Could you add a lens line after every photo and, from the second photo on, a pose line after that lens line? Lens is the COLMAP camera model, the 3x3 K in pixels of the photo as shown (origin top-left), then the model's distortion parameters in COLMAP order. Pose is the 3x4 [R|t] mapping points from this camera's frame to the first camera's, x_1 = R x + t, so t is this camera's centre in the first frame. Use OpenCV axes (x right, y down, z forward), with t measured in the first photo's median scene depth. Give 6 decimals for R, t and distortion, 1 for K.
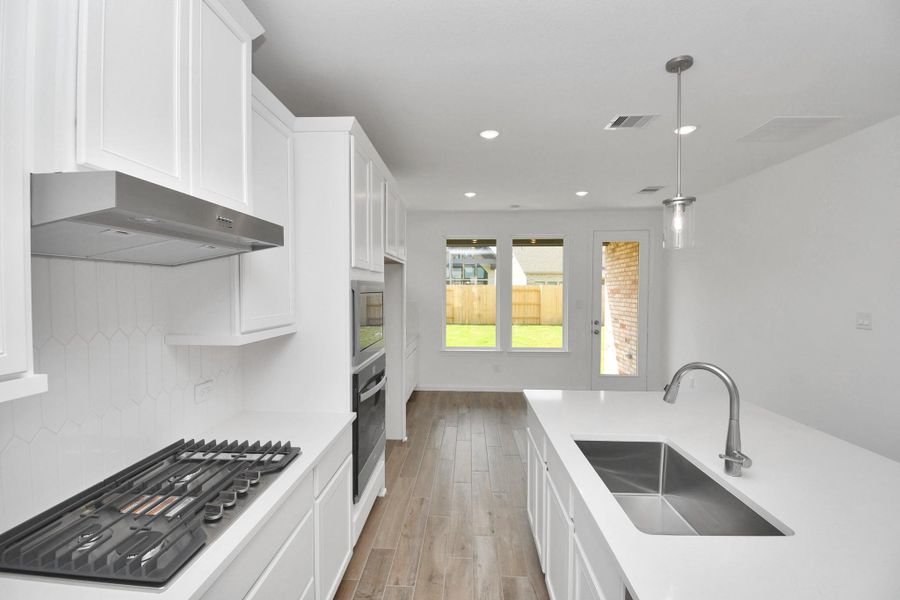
lens RADIAL K [[394.1, 0, 449.0], [0, 394.1, 301.4], [0, 0, 1]] dist [0.002505, -0.016027]
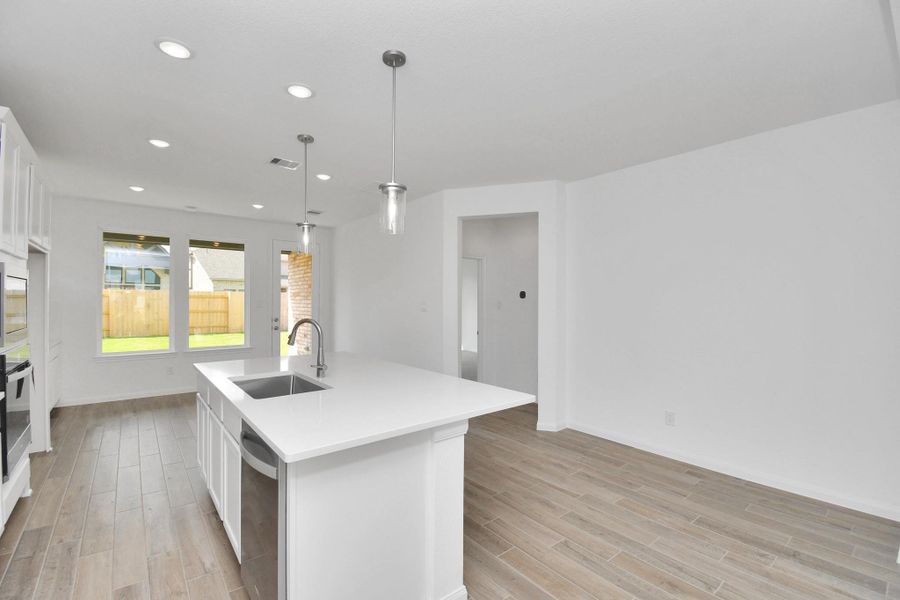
lens RADIAL K [[394.1, 0, 449.0], [0, 394.1, 301.4], [0, 0, 1]] dist [0.002505, -0.016027]
pose [[0.744879, 0.001631, 0.667198, -0.014670], [0.015486, 0.999685, -0.019732, 0.032346], [-0.667020, 0.025030, 0.744619, -0.196580]]
